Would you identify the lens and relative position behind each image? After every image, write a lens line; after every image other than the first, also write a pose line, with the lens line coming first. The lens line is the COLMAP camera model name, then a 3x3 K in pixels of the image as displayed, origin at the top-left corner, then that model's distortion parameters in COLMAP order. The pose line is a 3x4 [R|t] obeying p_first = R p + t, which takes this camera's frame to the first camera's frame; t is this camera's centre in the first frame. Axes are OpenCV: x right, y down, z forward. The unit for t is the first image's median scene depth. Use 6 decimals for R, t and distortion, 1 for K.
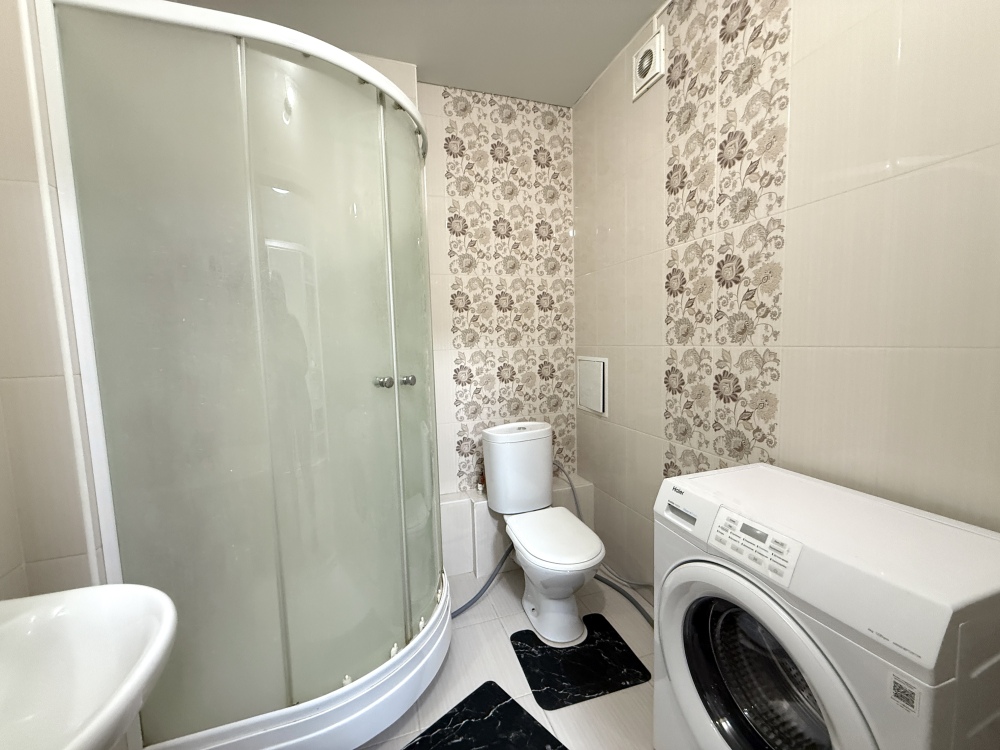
lens RADIAL K [[397.2, 0, 498.6], [0, 397.2, 375.5], [0, 0, 1]] dist [-0.001061, -0.000142]
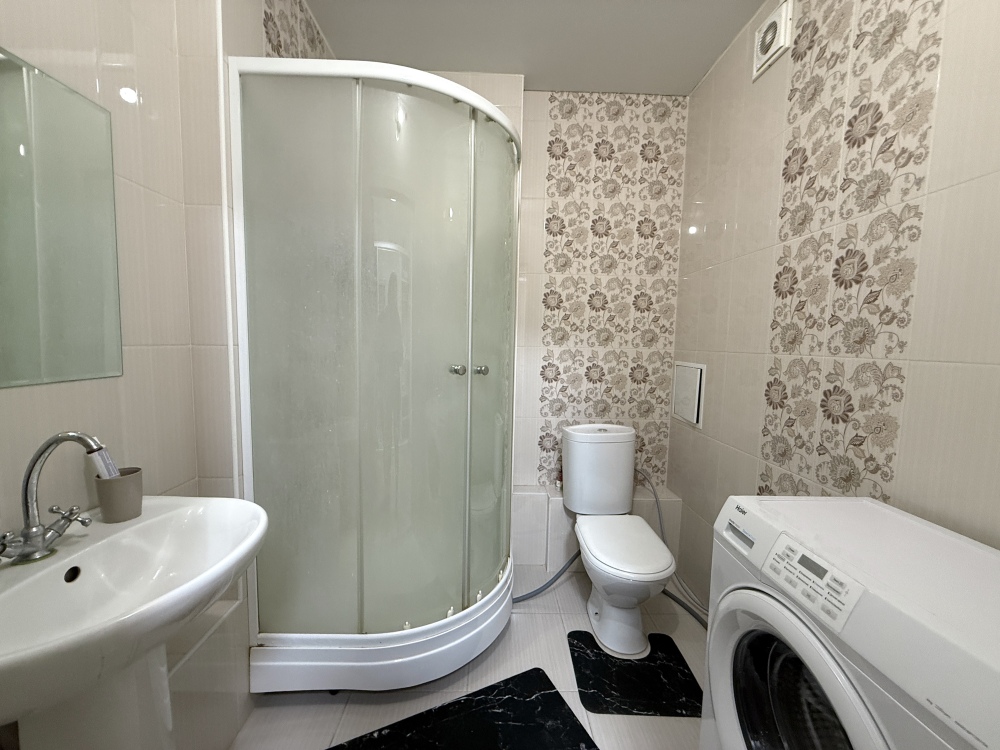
lens RADIAL K [[397.2, 0, 498.6], [0, 397.2, 375.5], [0, 0, 1]] dist [-0.001061, -0.000142]
pose [[0.954484, 0.074538, -0.288798, 0.122305], [-0.075022, 0.997137, 0.009407, 0.012139], [0.288673, 0.012688, 0.957344, -0.025722]]
